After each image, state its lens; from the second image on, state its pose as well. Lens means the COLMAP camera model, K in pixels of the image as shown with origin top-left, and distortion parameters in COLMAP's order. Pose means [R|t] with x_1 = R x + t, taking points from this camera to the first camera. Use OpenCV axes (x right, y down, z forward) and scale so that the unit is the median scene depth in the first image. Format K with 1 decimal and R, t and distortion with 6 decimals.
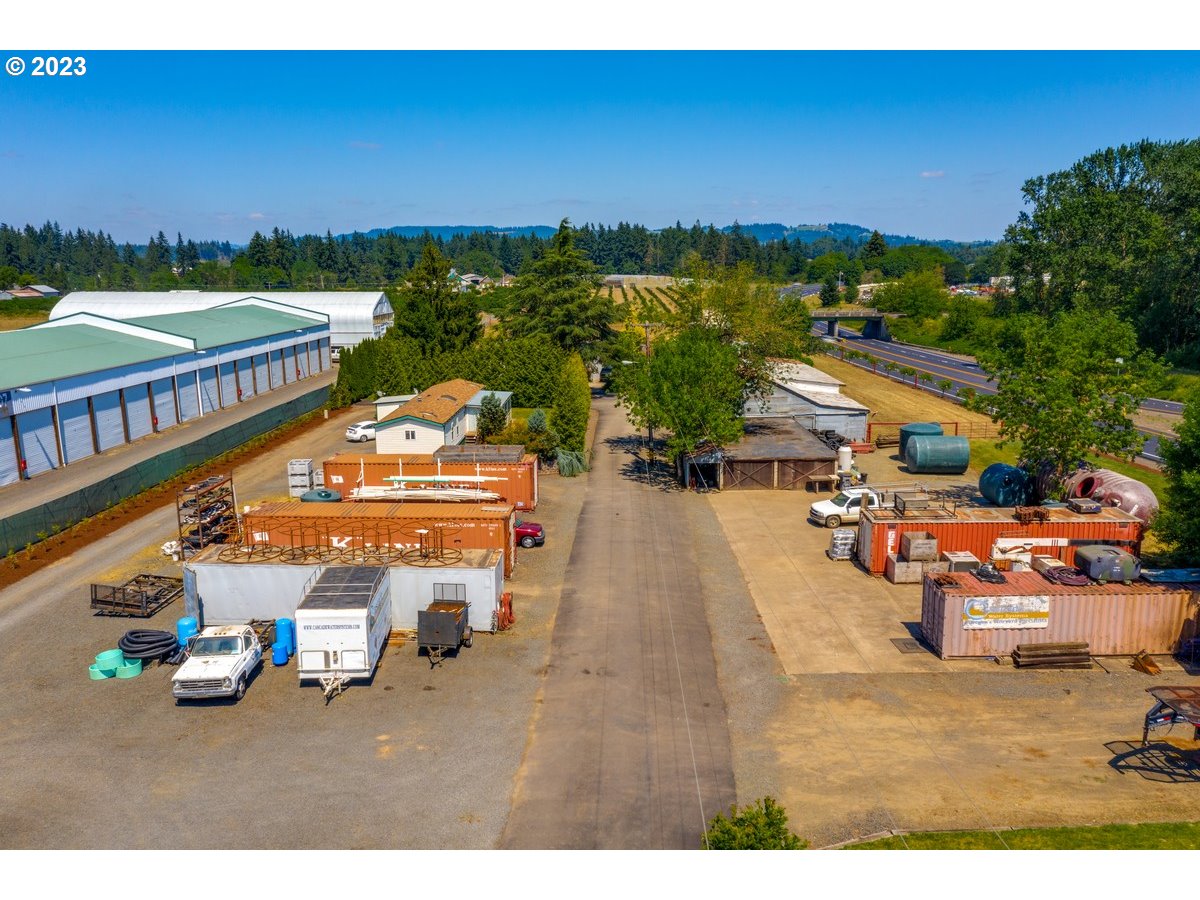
lens RADIAL K [[945.8, 0, 598.6], [0, 945.8, 451.2], [0, 0, 1]] dist [0.006615, 0.037483]
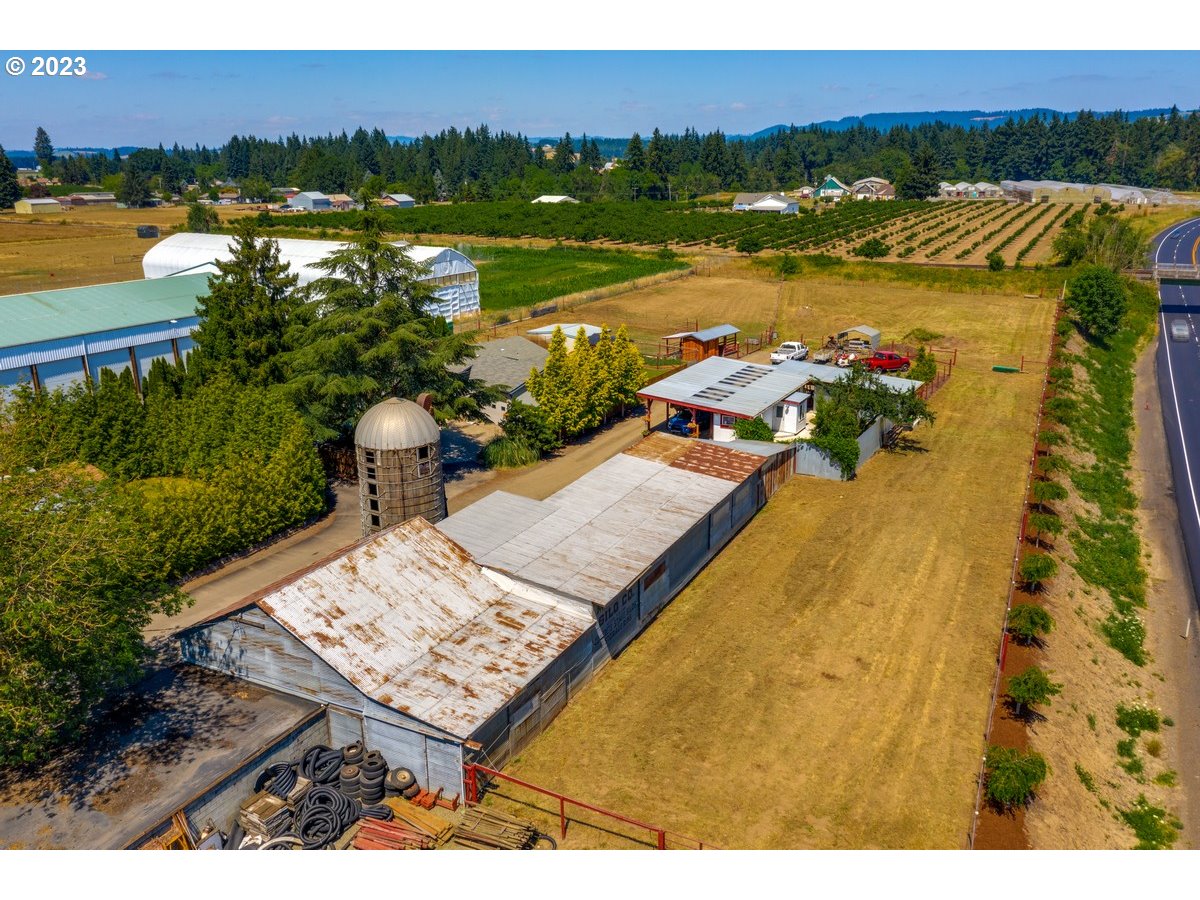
lens RADIAL K [[945.8, 0, 599.3], [0, 945.8, 453.1], [0, 0, 1]] dist [0.006615, 0.037483]
pose [[0.889353, 0.137840, -0.435949, 0.532954], [-0.089134, 0.987449, 0.130379, -0.237267], [0.448449, -0.077095, 0.890477, 0.731252]]
